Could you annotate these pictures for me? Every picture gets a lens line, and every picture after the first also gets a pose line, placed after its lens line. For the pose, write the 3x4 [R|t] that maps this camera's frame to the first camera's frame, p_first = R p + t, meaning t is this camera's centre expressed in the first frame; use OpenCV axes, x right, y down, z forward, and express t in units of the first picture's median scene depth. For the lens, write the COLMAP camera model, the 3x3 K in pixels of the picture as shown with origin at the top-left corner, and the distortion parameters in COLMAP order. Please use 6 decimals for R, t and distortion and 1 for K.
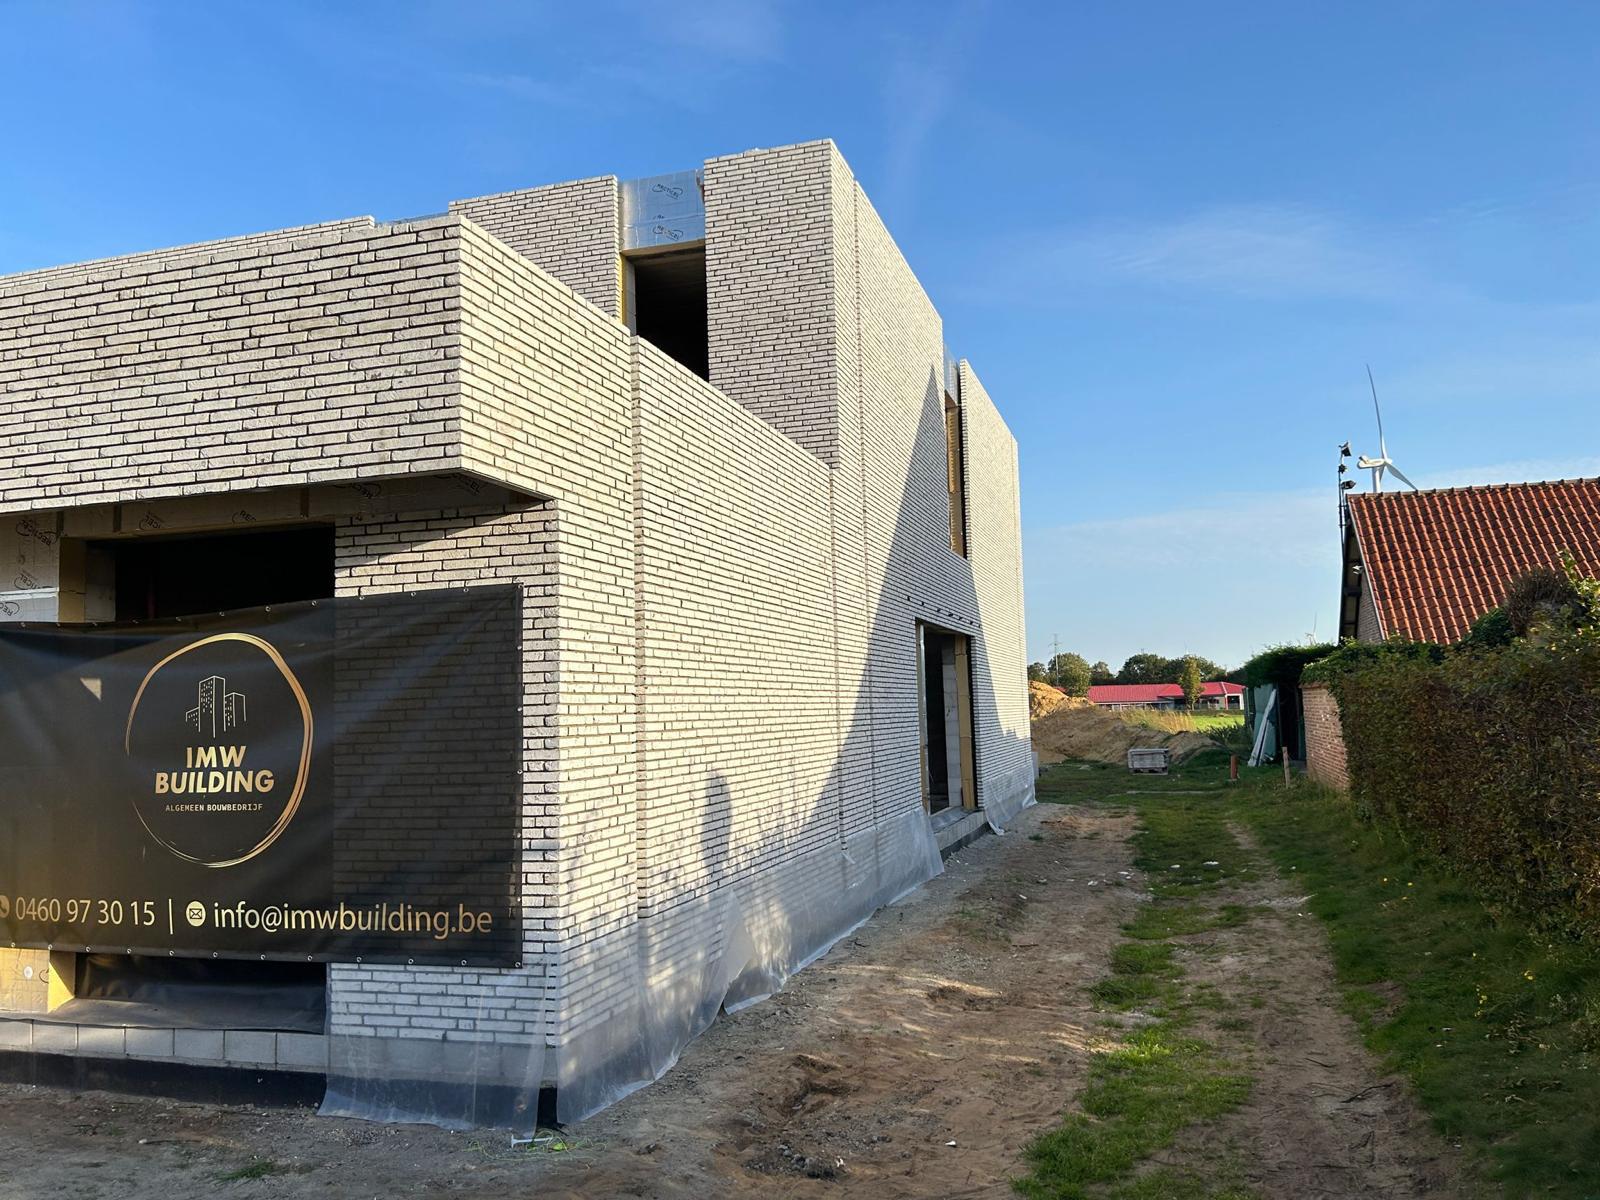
lens RADIAL K [[1216.5, 0, 800.0], [0, 1216.5, 600.0], [0, 0, 1]] dist [0.062678, -0.063782]
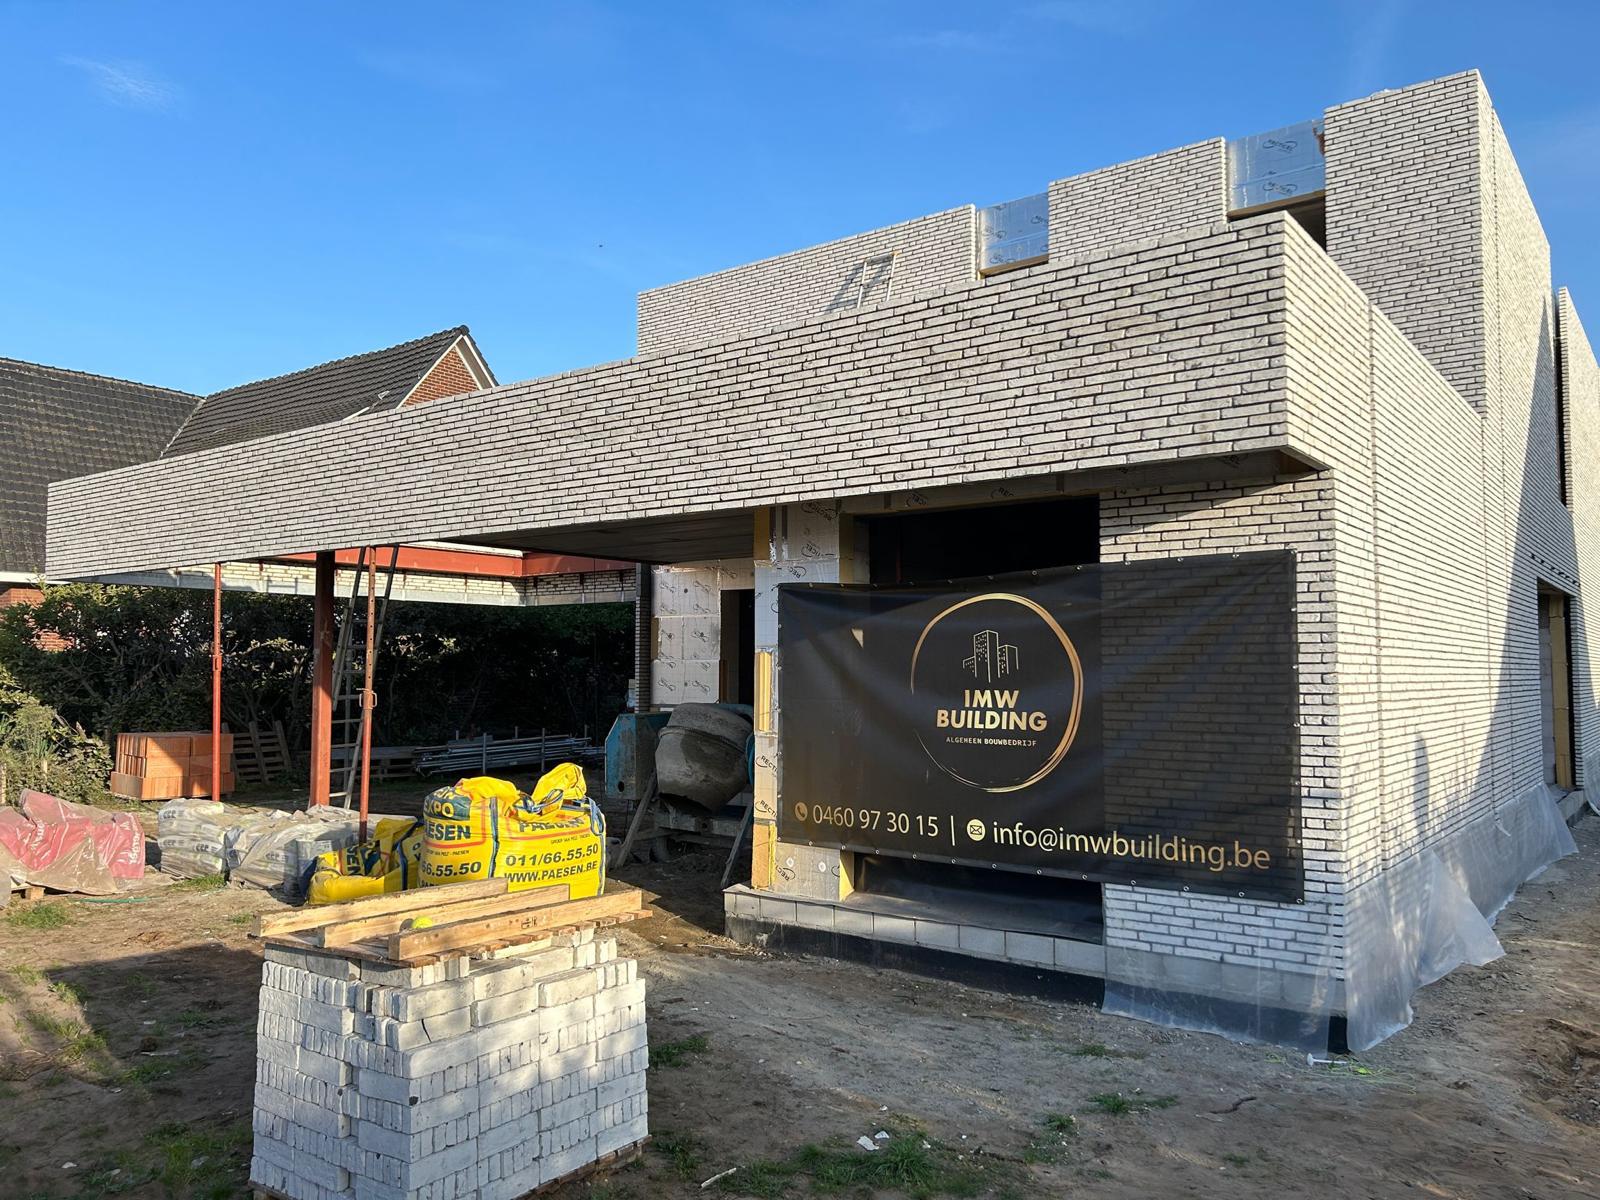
lens RADIAL K [[1207.2, 0, 800.0], [0, 1207.2, 600.0], [0, 0, 1]] dist [0.081478, -0.098394]
pose [[0.939822, 0.006933, -0.341593, -0.271438], [0.005774, 0.999329, 0.036170, -0.010293], [0.341615, -0.035966, 0.939152, -0.154045]]
